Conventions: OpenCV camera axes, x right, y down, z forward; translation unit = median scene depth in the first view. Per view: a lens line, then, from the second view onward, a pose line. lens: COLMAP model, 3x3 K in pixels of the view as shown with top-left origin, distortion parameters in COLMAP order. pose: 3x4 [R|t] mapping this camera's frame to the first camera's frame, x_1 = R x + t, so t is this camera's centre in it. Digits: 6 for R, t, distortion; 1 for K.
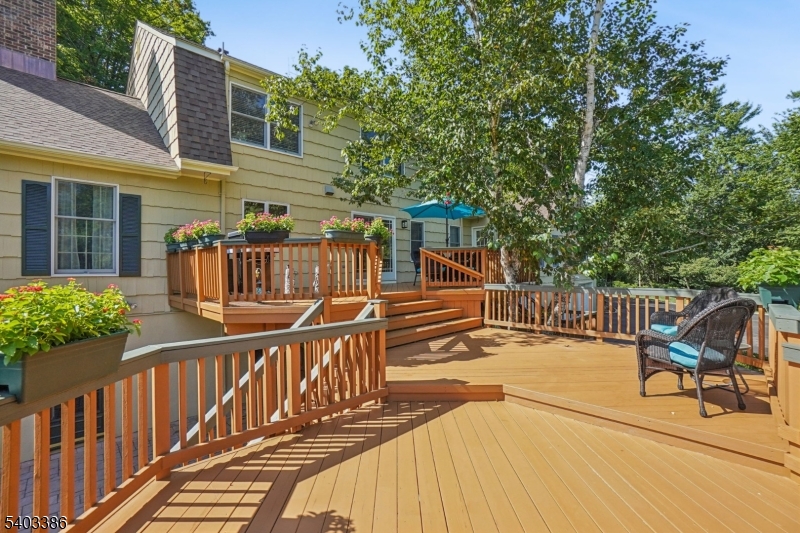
lens RADIAL K [[353.3, 0, 400.0], [0, 353.3, 266.5], [0, 0, 1]] dist [-0.063121, 0.024321]
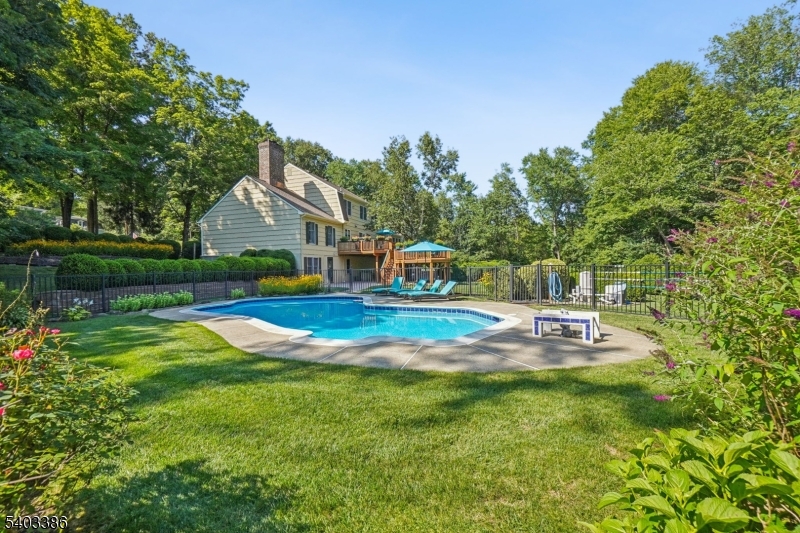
lens RADIAL K [[353.3, 0, 400.0], [0, 353.3, 266.5], [0, 0, 1]] dist [-0.063121, 0.024321]
pose [[0.874417, -0.007242, 0.485120, -1.951222], [0.011126, 0.999925, -0.005126, 0.273770], [-0.485047, 0.009880, 0.874432, -2.914350]]
